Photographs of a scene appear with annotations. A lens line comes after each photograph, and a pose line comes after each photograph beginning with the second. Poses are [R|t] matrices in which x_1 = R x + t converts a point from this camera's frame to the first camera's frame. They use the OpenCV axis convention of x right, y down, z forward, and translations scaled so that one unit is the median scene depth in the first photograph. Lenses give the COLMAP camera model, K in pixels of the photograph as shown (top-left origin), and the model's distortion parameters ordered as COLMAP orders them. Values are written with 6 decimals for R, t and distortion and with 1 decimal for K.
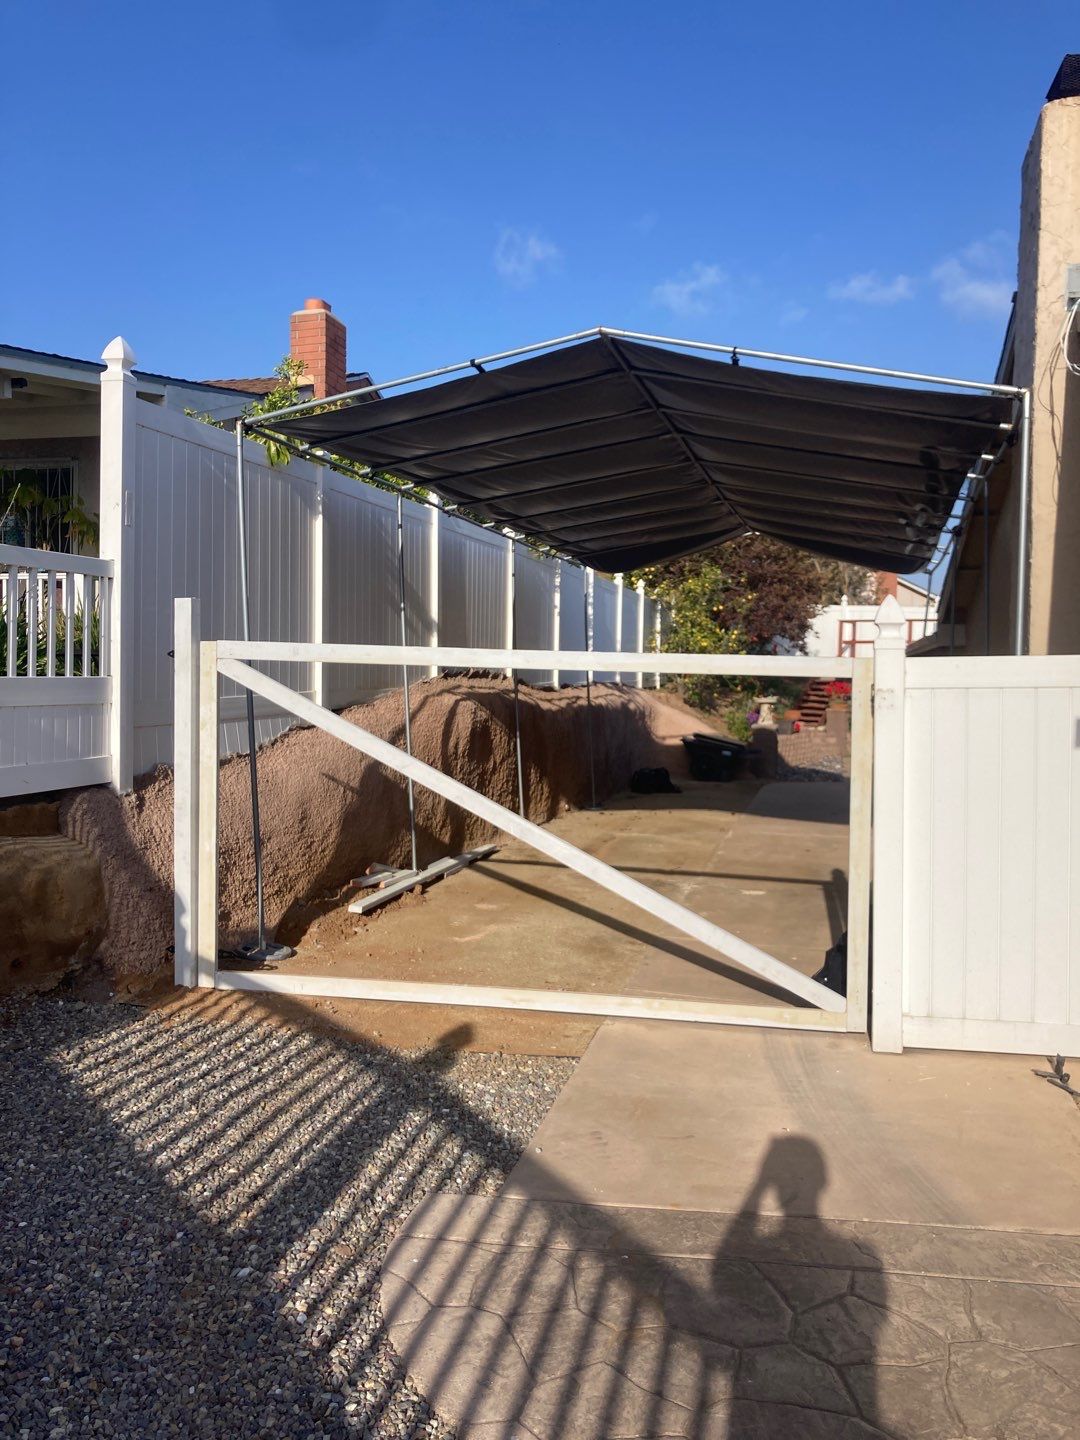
lens RADIAL K [[1183.4, 0, 544.7], [0, 1183.4, 700.3], [0, 0, 1]] dist [0.015518, -0.007477]
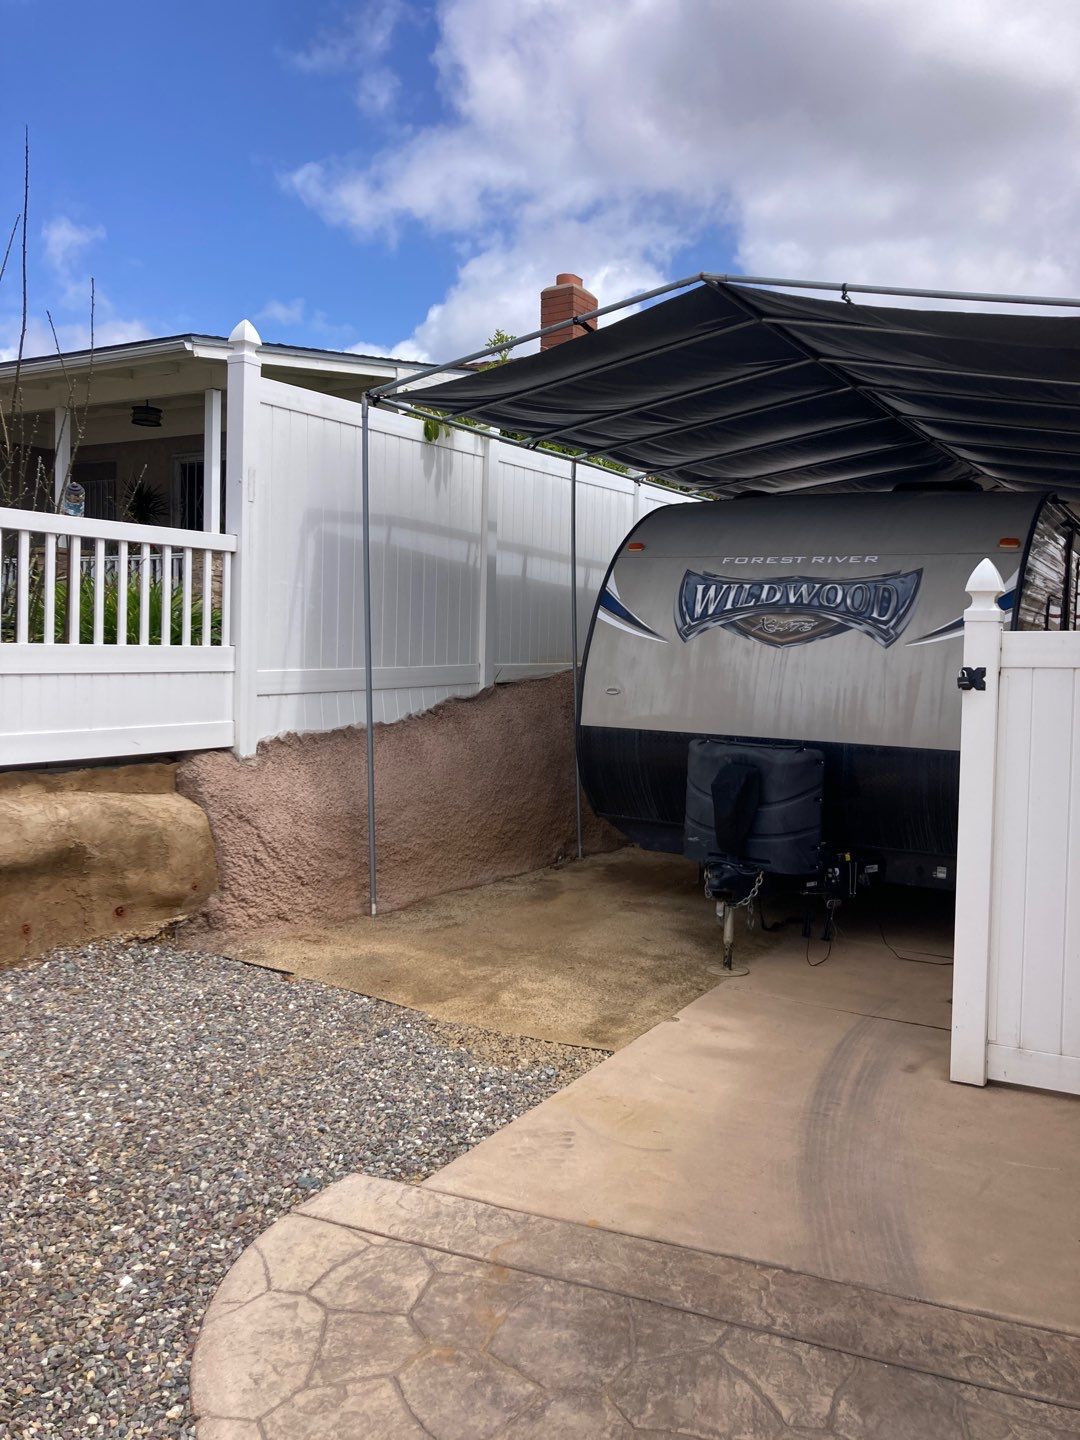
lens RADIAL K [[1183.4, 0, 547.2], [0, 1183.4, 715.2], [0, 0, 1]] dist [0.015518, -0.007477]
pose [[0.959821, 0.025501, -0.279450, 0.197688], [-0.016877, 0.999305, 0.033222, 0.001655], [0.280103, -0.027171, 0.959585, 0.070551]]
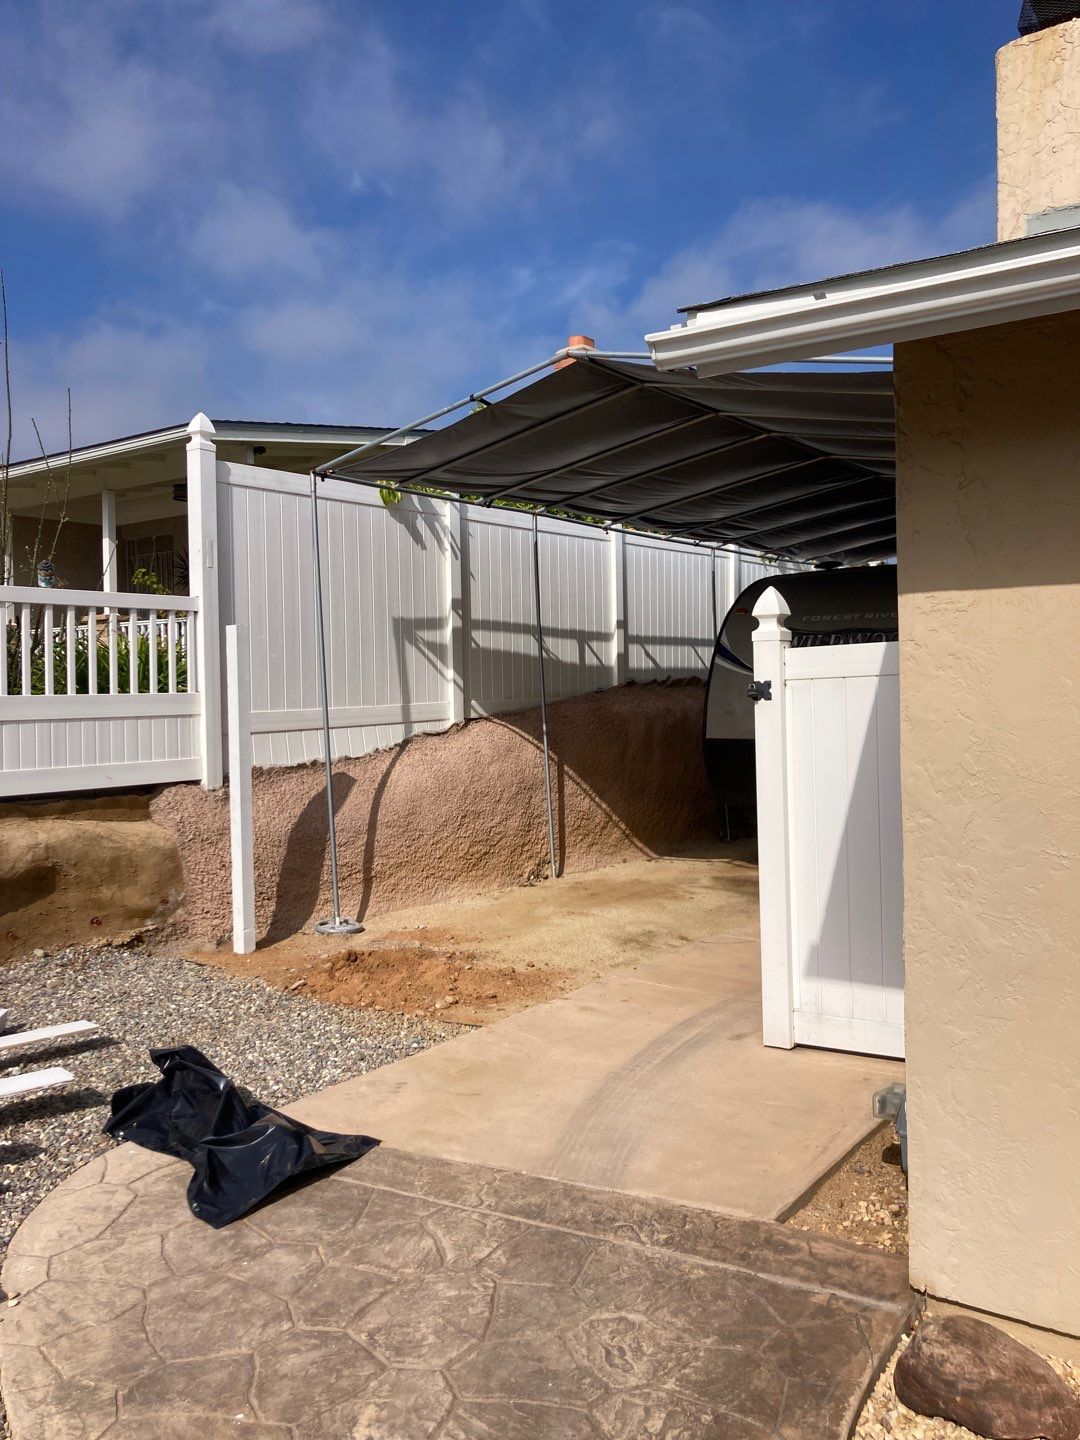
lens RADIAL K [[1183.4, 0, 540.8], [0, 1183.4, 709.3], [0, 0, 1]] dist [0.015518, -0.007477]
pose [[0.928460, -0.023618, -0.370681, 0.411688], [0.021092, 0.999718, -0.010866, 0.018114], [0.370834, 0.002270, 0.928697, 0.004090]]
